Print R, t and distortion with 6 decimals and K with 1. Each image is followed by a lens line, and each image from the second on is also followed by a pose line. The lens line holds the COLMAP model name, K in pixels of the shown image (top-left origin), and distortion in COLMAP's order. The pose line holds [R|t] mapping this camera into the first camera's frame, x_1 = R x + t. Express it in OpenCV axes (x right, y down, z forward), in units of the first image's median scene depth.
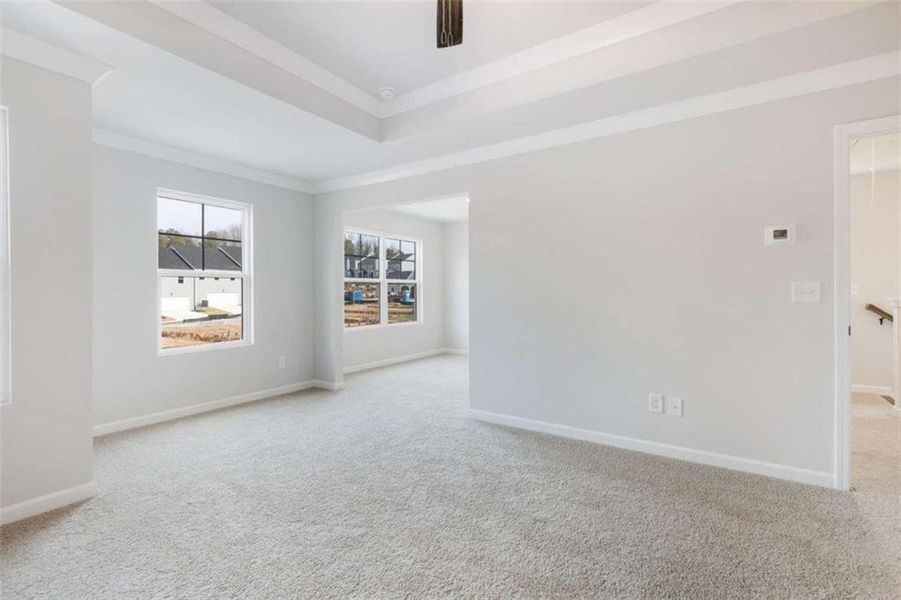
lens RADIAL K [[409.9, 0, 457.3], [0, 409.9, 295.6], [0, 0, 1]] dist [-0.000457, 0.000248]
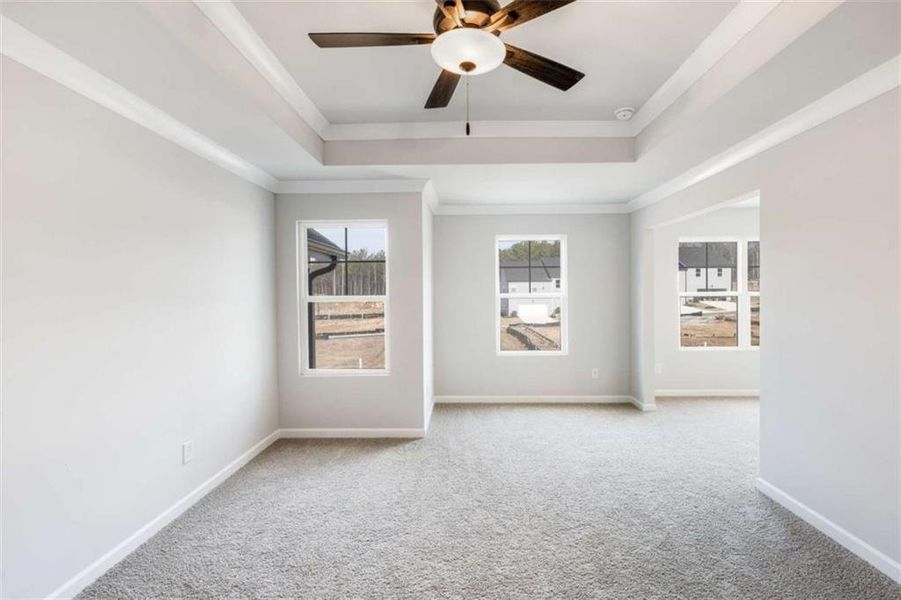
lens RADIAL K [[409.9, 0, 457.3], [0, 409.9, 295.6], [0, 0, 1]] dist [-0.000457, 0.000248]
pose [[0.538994, 0.004059, -0.842300, 0.376071], [-0.001884, 0.999992, 0.003613, -0.062306], [0.842308, -0.000361, 0.538997, 0.131734]]
